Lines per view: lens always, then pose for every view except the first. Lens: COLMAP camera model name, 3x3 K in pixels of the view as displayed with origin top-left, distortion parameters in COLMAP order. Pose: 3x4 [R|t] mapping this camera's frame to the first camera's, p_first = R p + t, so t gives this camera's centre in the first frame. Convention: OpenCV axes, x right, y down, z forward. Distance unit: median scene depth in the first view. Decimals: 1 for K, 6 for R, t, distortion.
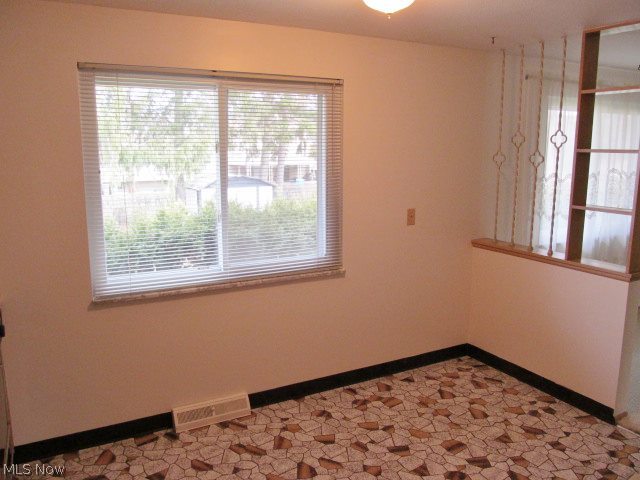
lens RADIAL K [[527.2, 0, 319.8], [0, 527.2, 243.1], [0, 0, 1]] dist [-0.060278, 0.011096]
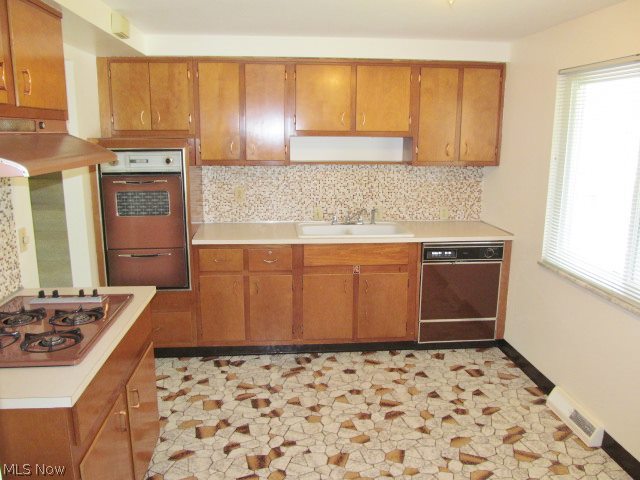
lens RADIAL K [[527.2, 0, 319.4], [0, 527.2, 241.2], [0, 0, 1]] dist [-0.060278, 0.011096]
pose [[-0.400602, 0.184042, -0.897578, 0.846013], [-0.170328, 0.947585, 0.270315, -0.170851], [0.900281, 0.261172, -0.348257, 0.901419]]
